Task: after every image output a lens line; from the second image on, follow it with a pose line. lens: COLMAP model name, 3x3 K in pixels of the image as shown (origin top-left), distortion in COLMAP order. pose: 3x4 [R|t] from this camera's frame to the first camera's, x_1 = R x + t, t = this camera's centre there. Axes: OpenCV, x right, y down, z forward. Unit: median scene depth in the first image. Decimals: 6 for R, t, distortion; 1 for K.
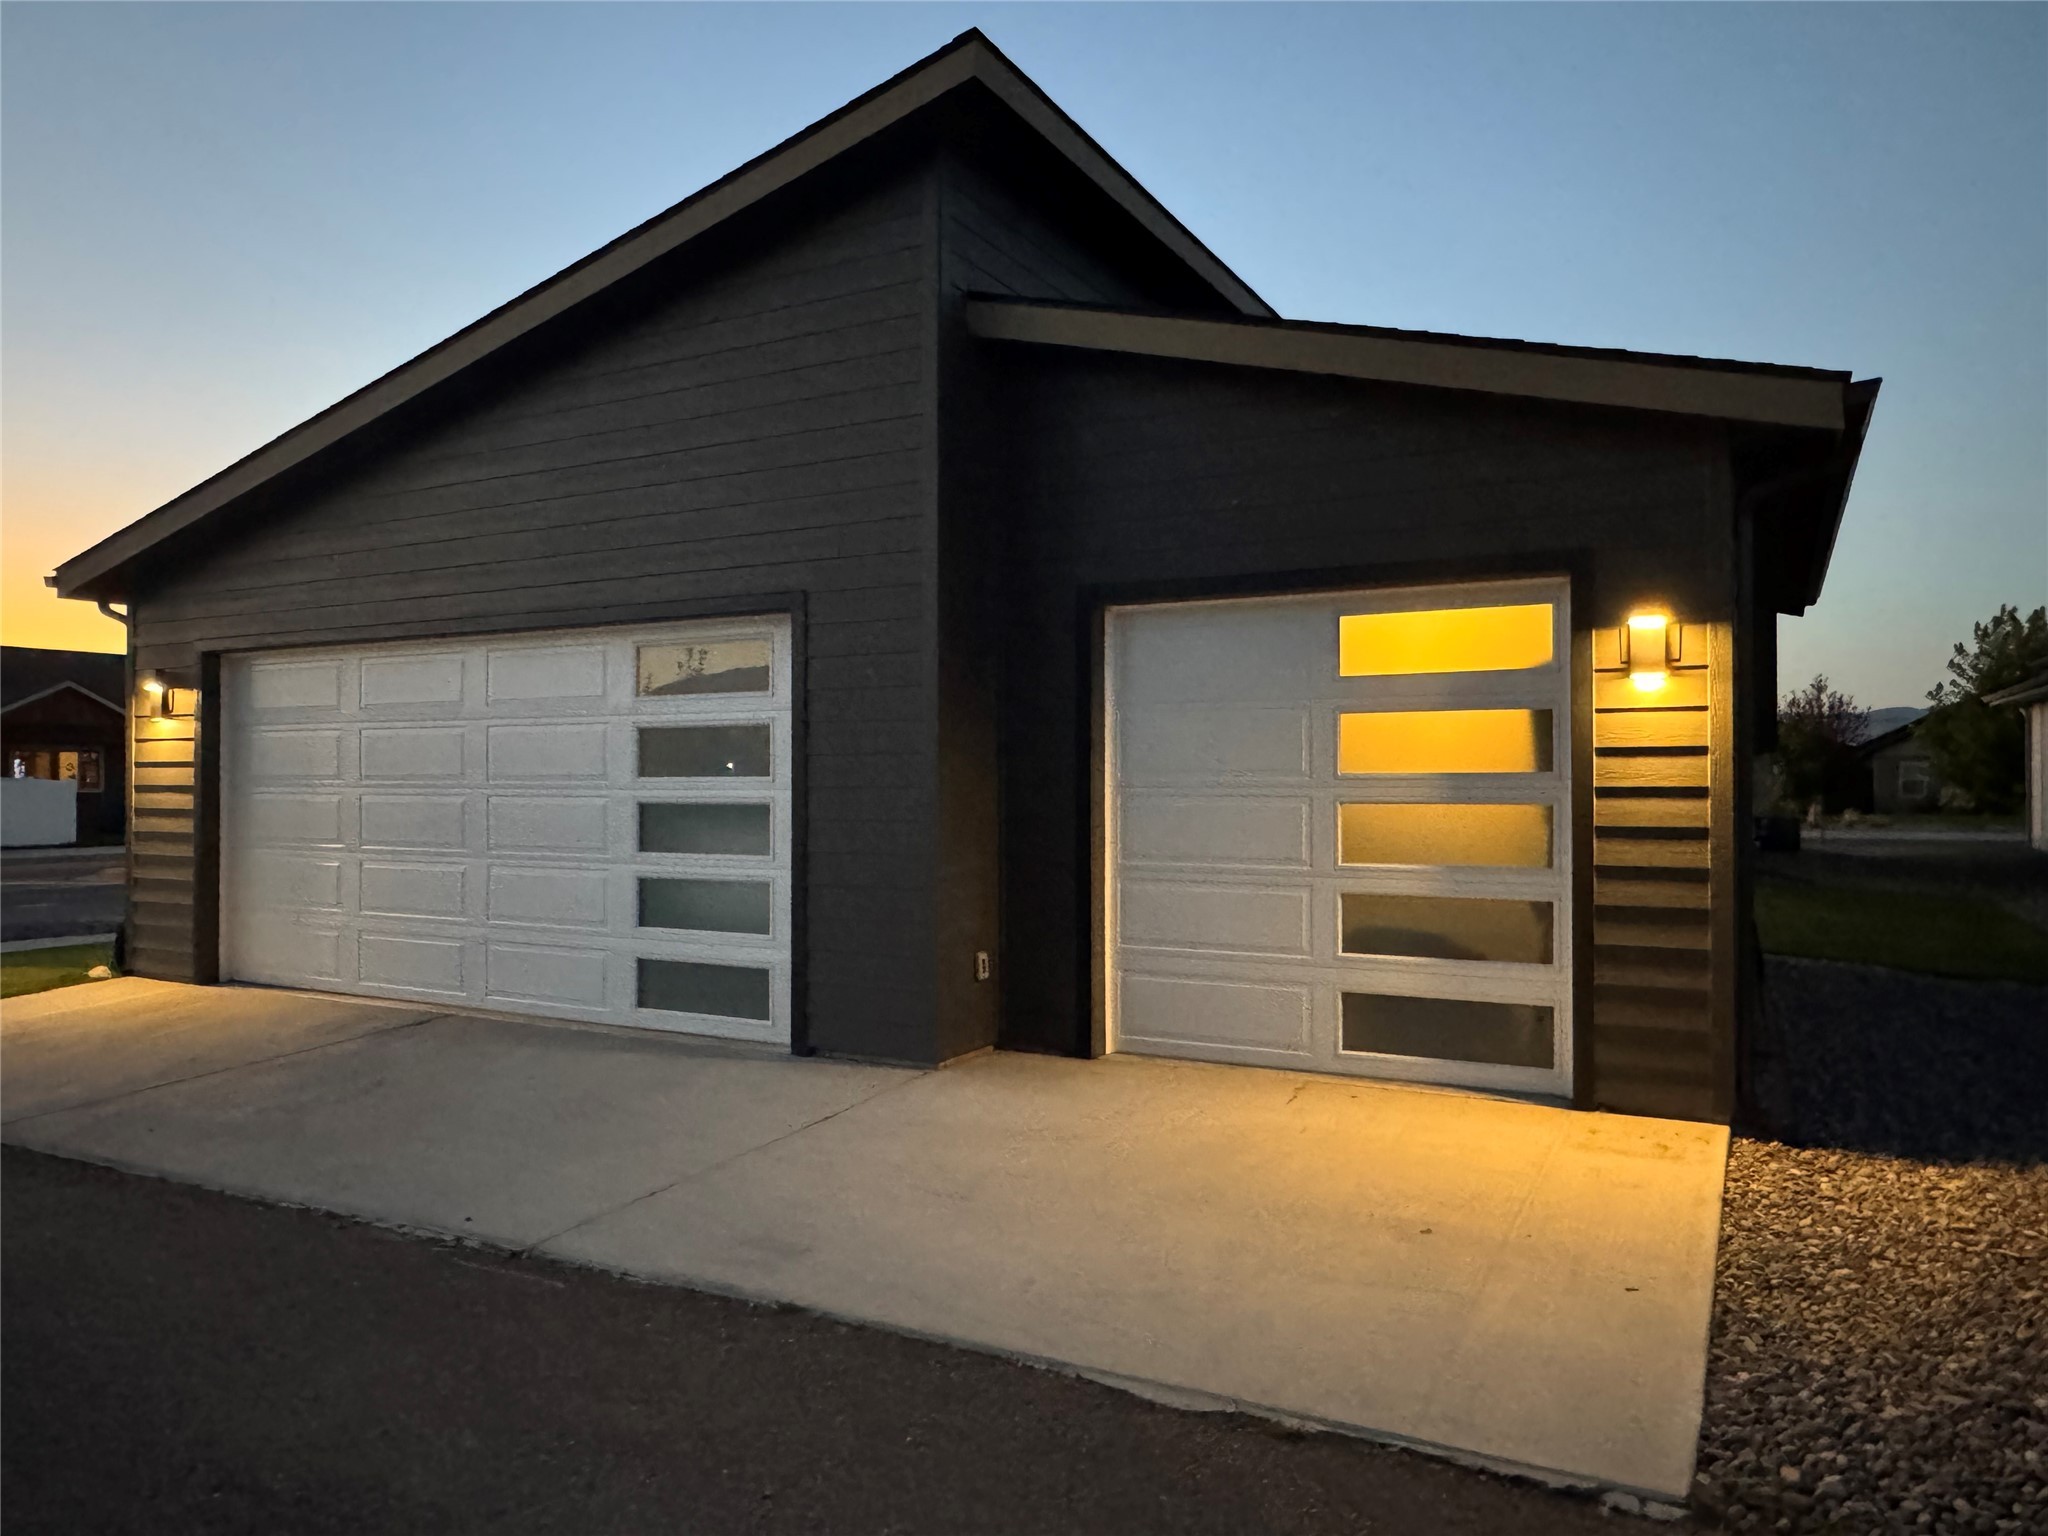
lens RADIAL K [[1358.5, 0, 1032.2], [0, 1358.5, 765.1], [0, 0, 1]] dist [0.002940, -0.001350]
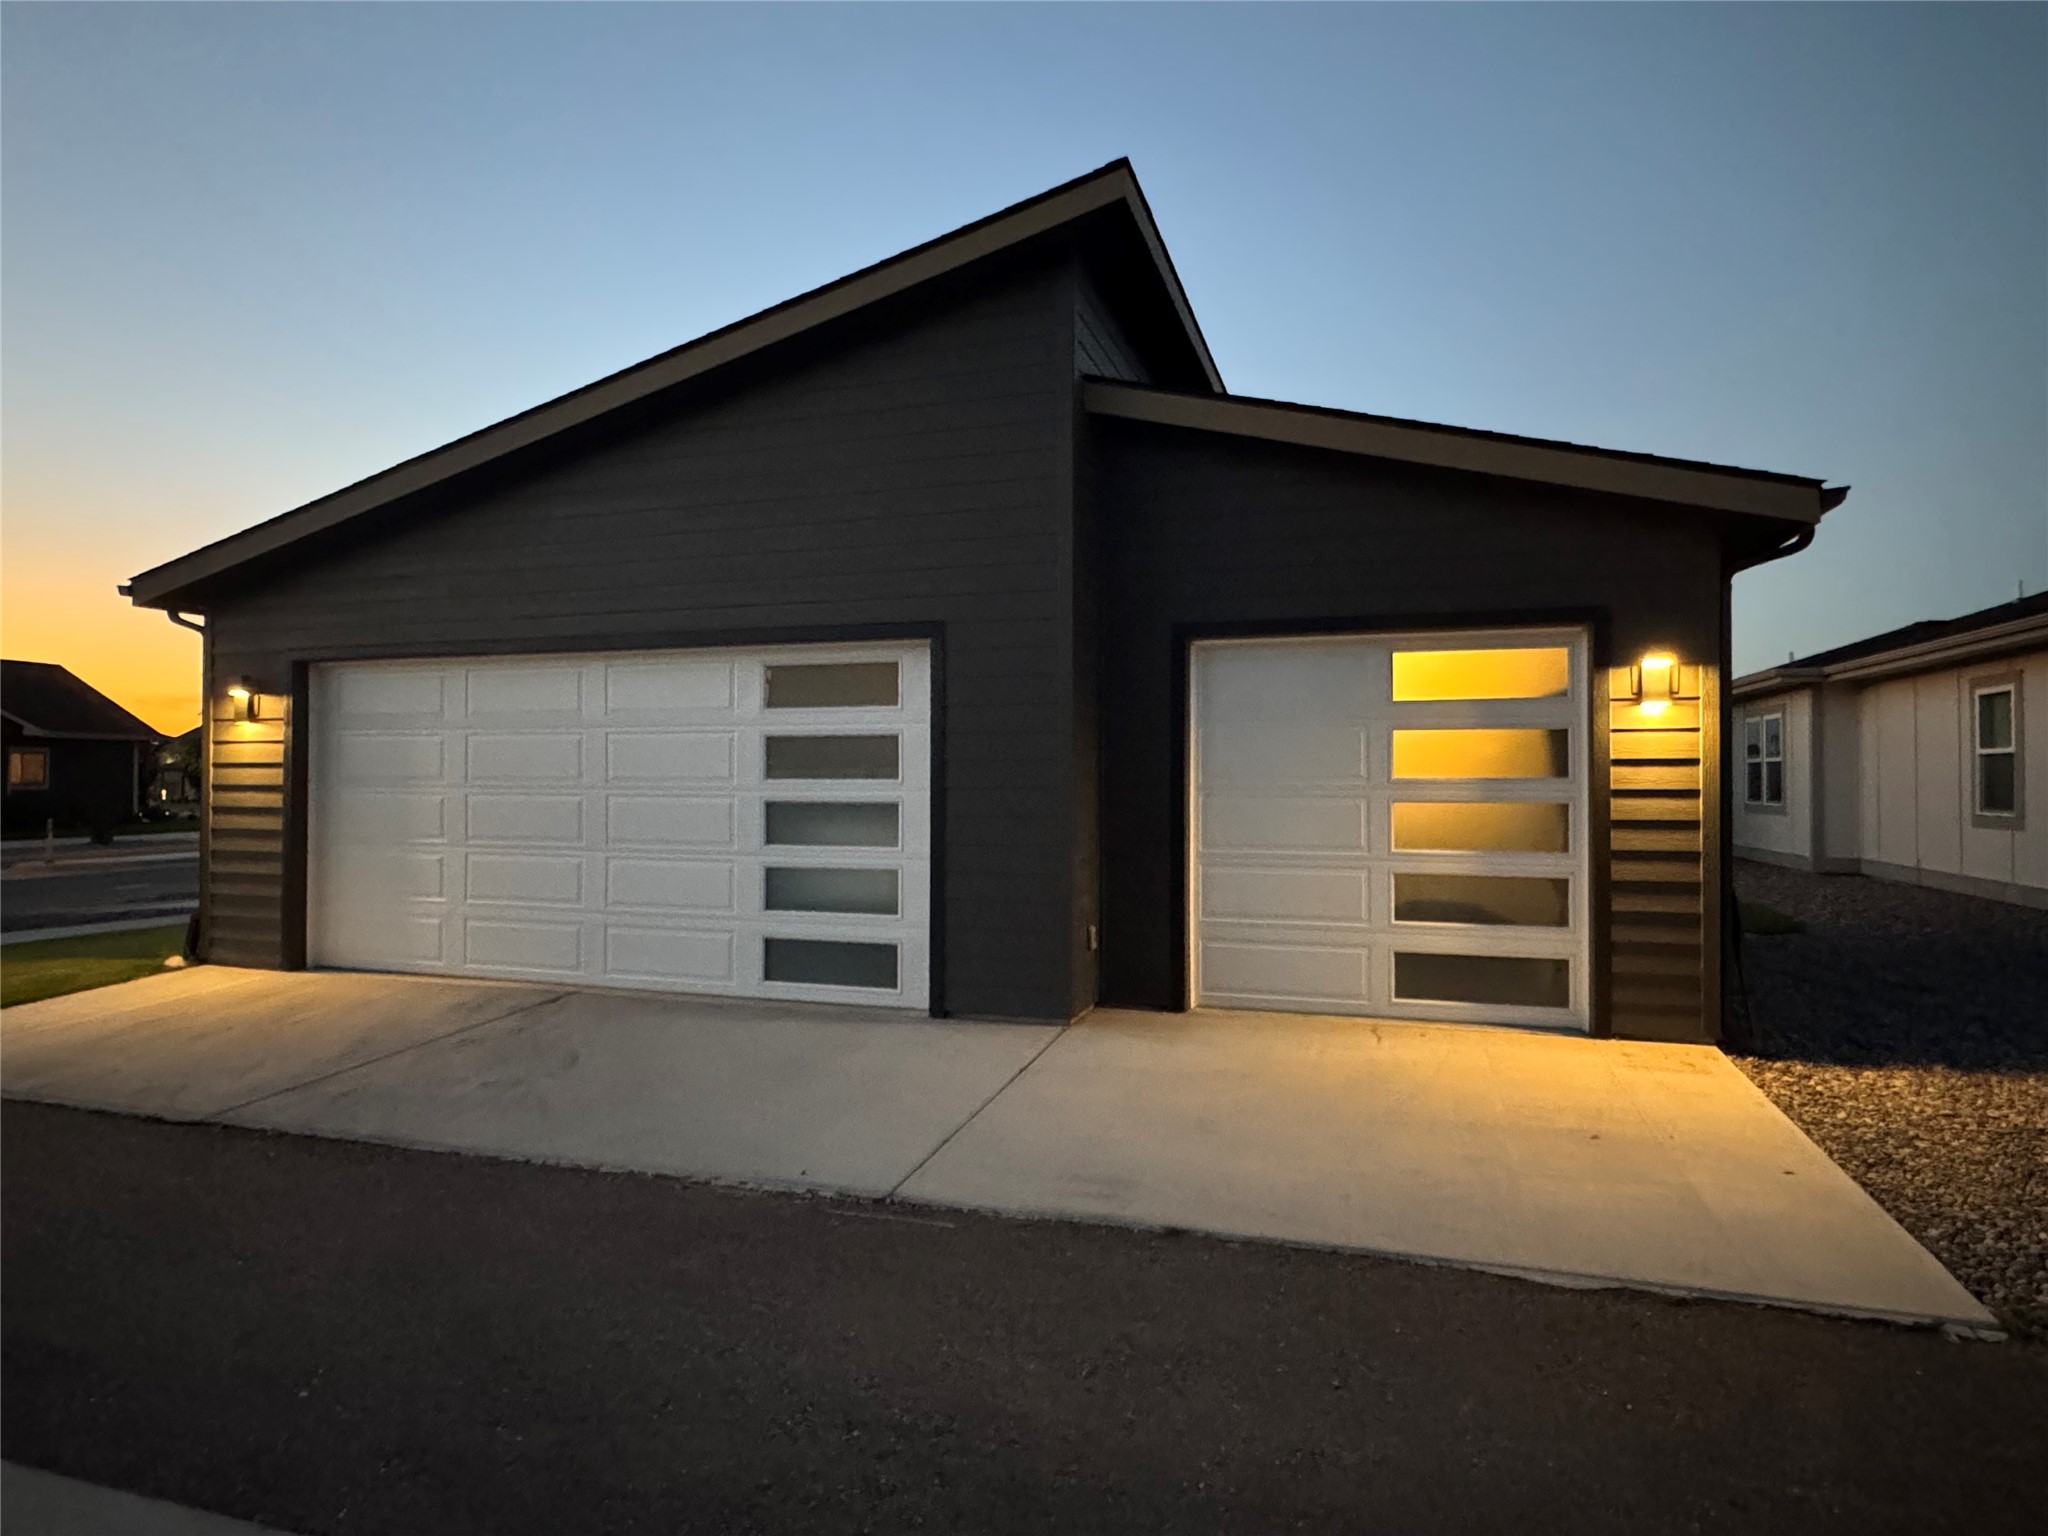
lens RADIAL K [[1130.0, 0, 1020.8], [0, 1130.0, 764.3], [0, 0, 1]] dist [-0.001355, -0.000421]
pose [[0.984338, 0.004411, 0.176235, -0.276086], [-0.004139, 0.999990, -0.001911, -0.002775], [-0.176242, 0.001152, 0.984346, 0.030737]]
